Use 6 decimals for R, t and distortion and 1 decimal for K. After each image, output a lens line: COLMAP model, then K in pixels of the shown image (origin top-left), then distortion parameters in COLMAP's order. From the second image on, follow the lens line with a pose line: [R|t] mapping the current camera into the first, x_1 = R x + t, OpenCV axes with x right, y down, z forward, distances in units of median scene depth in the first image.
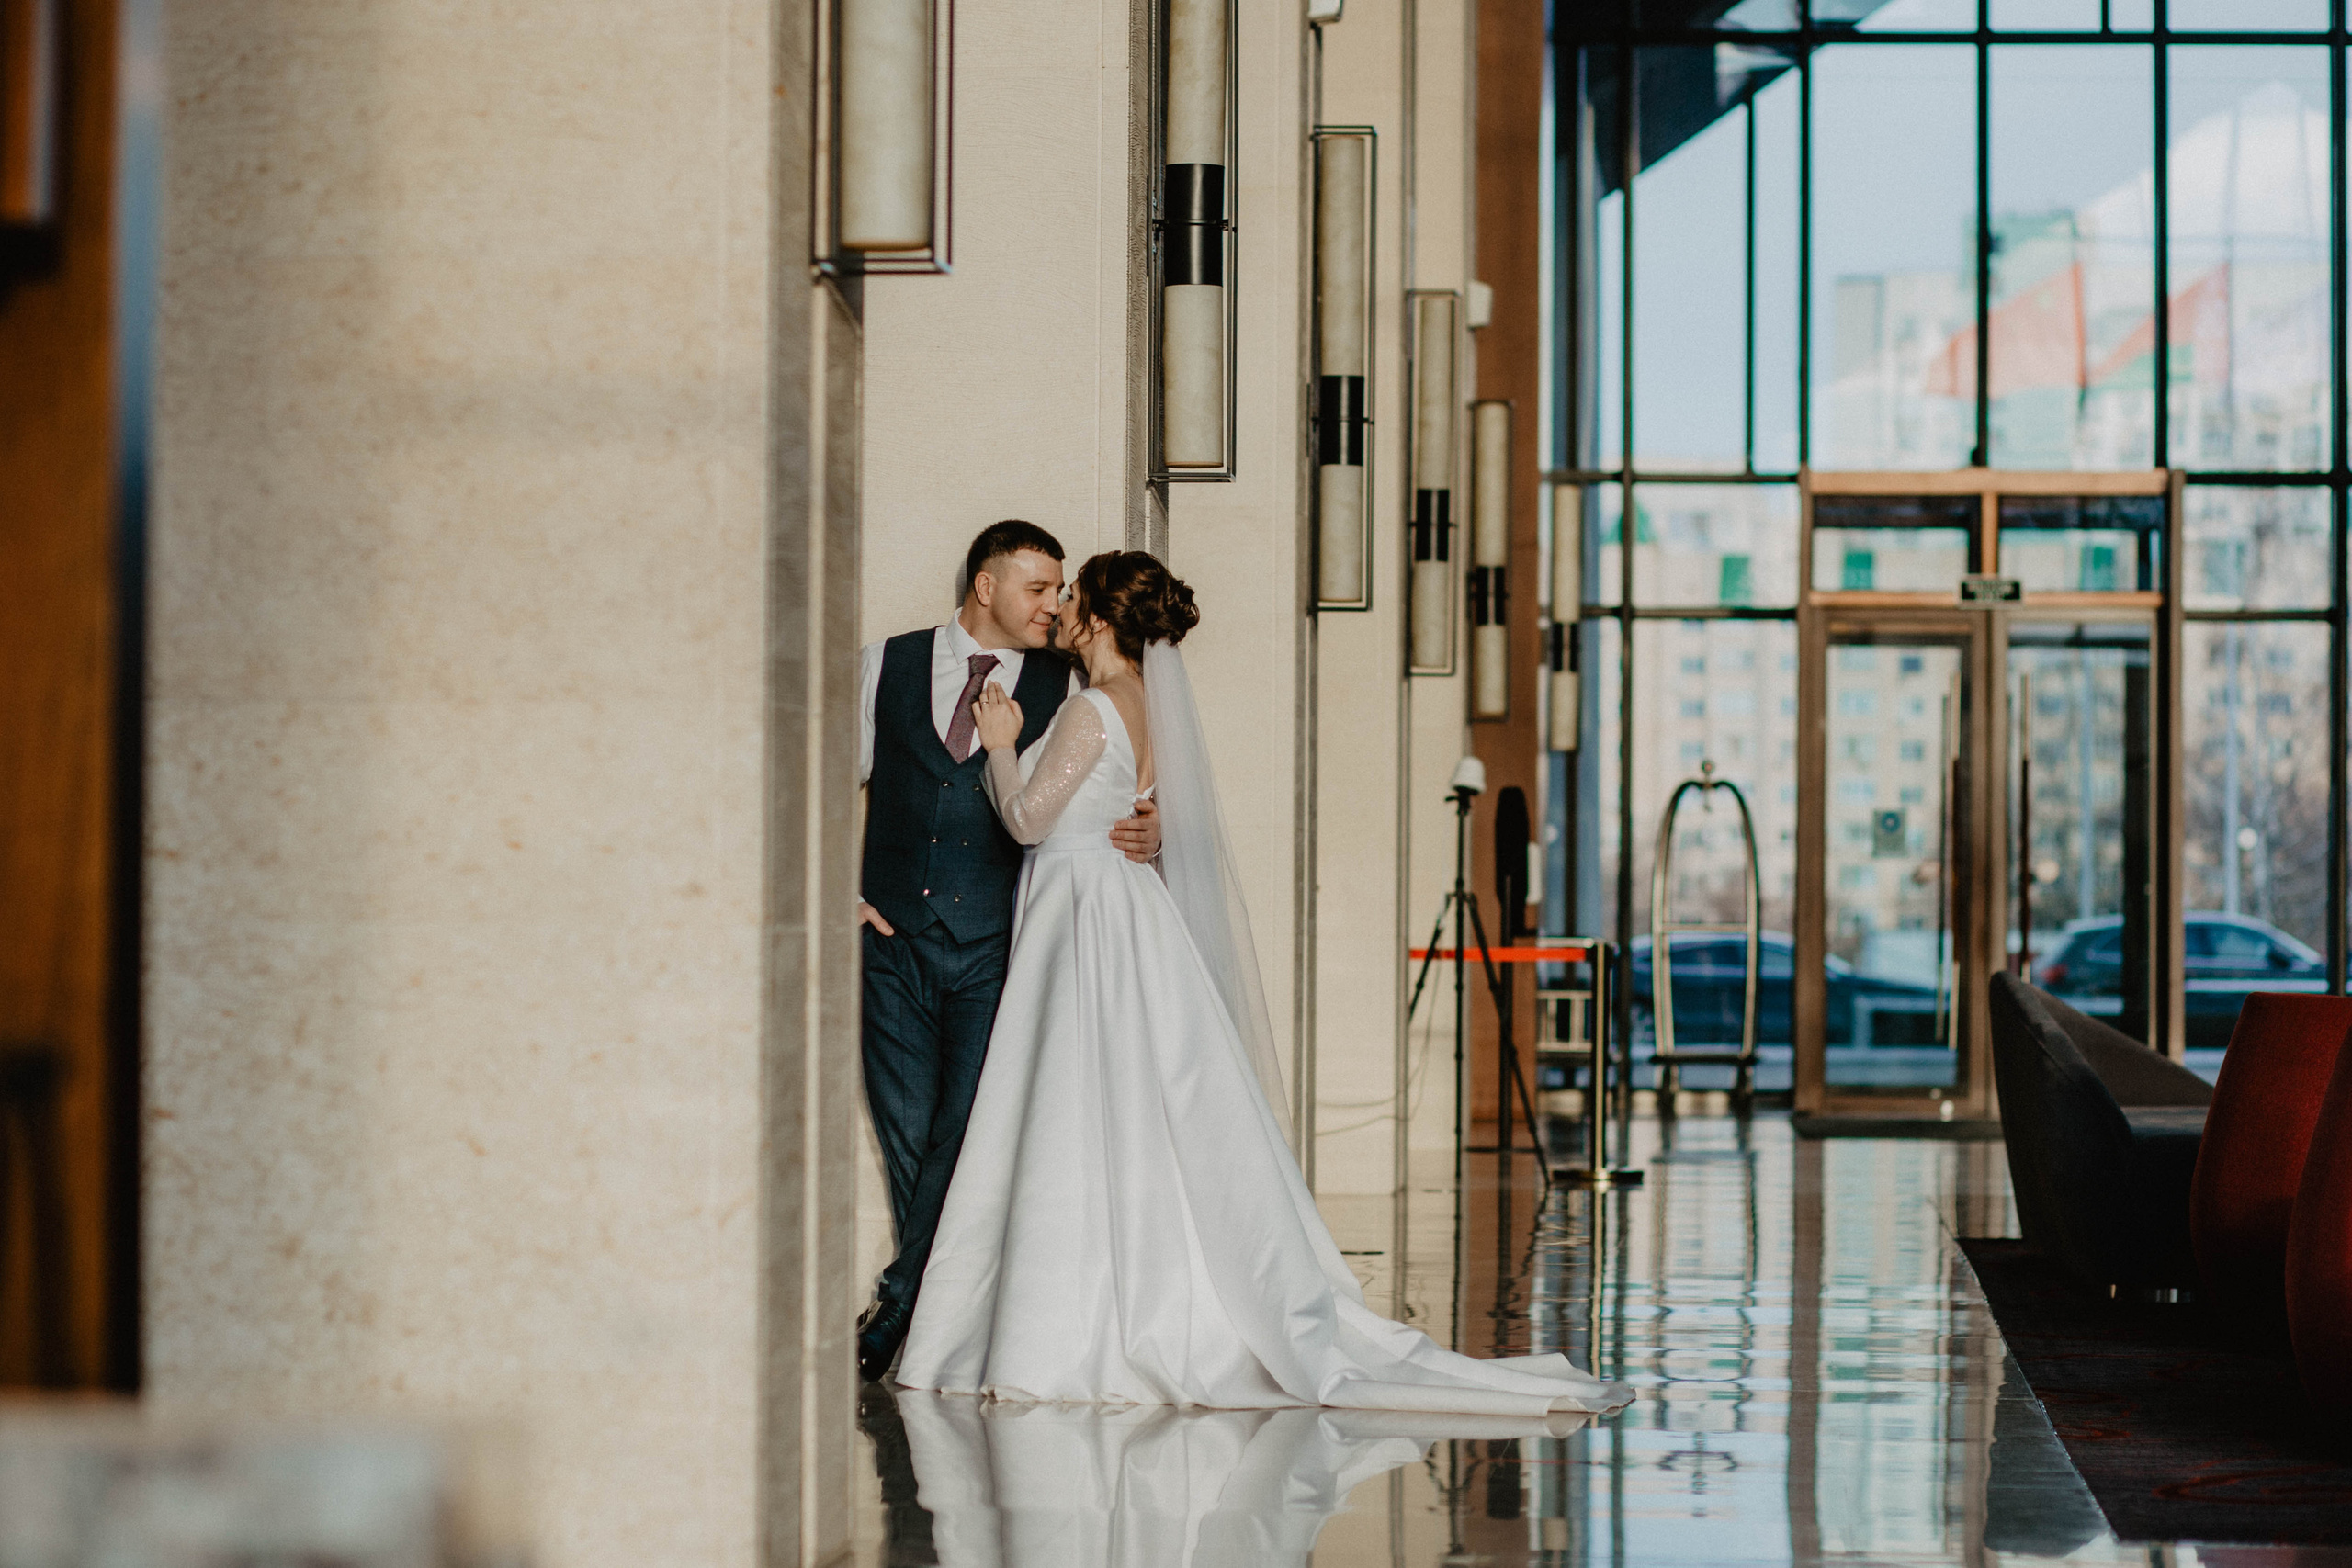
lens RADIAL K [[5955.6, 0, 1176.0], [0, 5955.6, 784.0], [0, 0, 1]] dist [-0.192374, -0.249662]
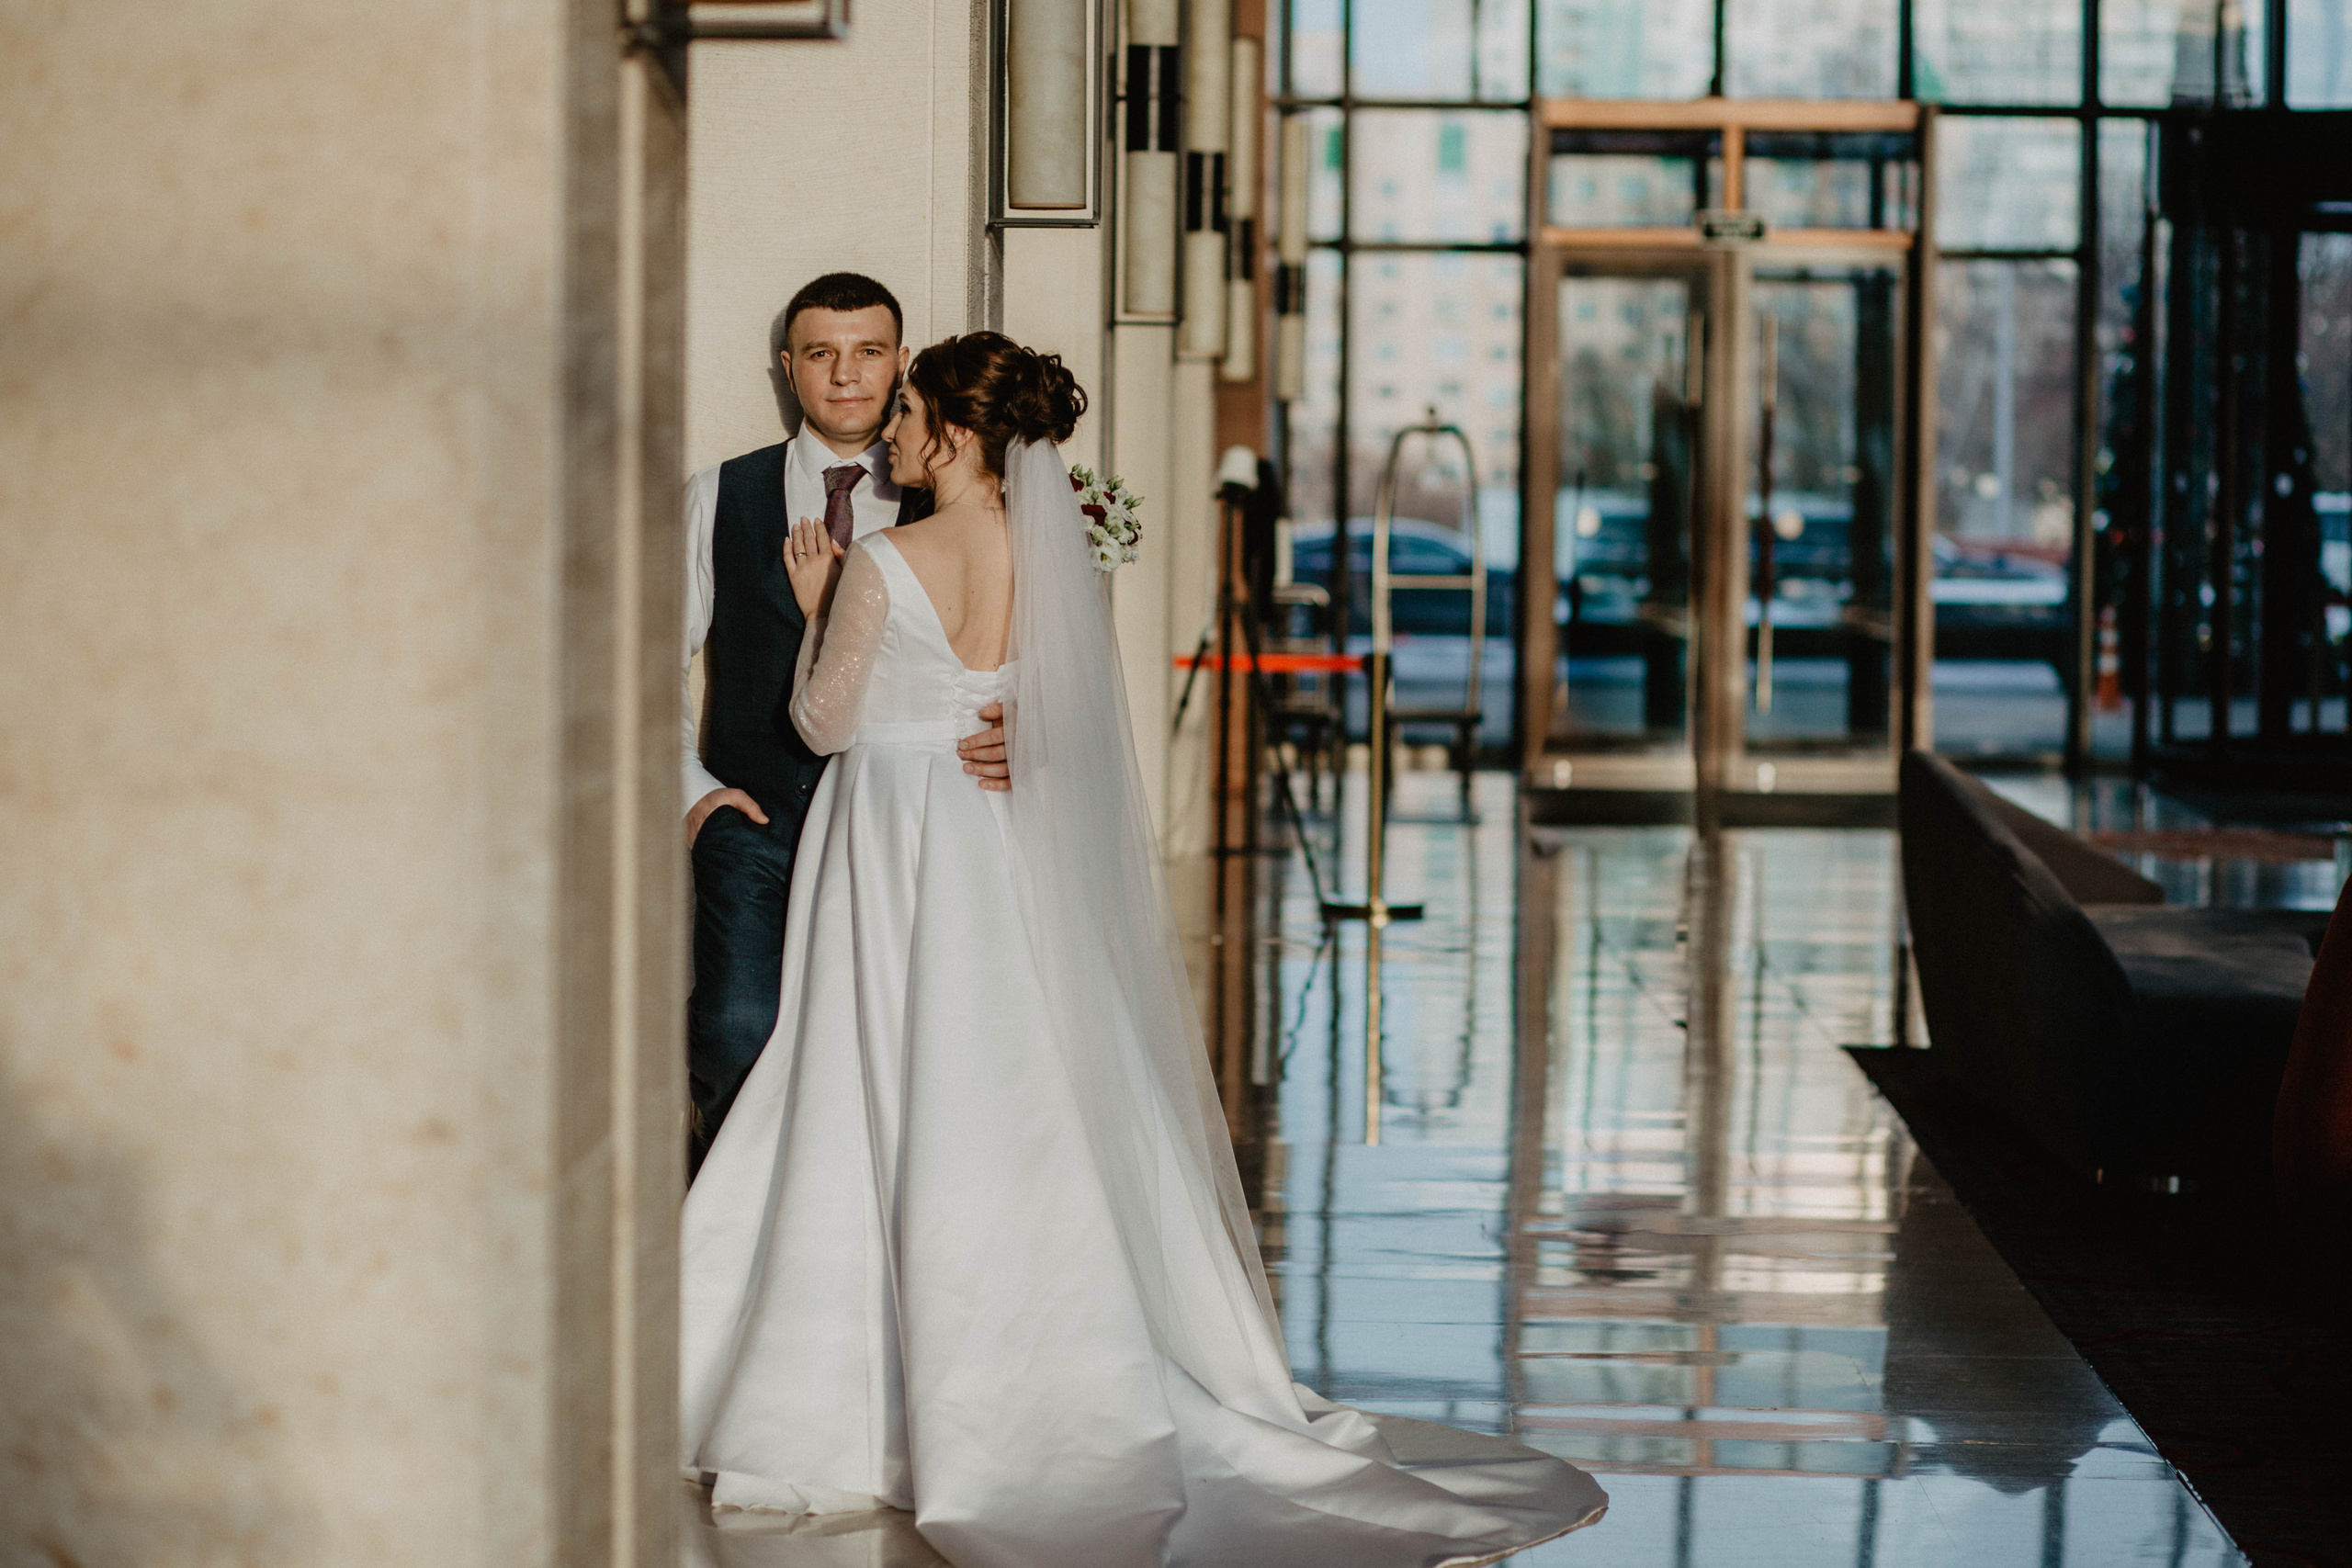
lens RADIAL K [[5627.3, 0, 1176.0], [0, 5627.3, 784.0], [0, 0, 1]] dist [-0.218678, 0.497726]
pose [[0.997908, 0.001437, 0.064636, -0.015133], [-0.006496, 0.996922, 0.078130, -0.020270], [-0.064325, -0.078387, 0.994846, 0.155639]]
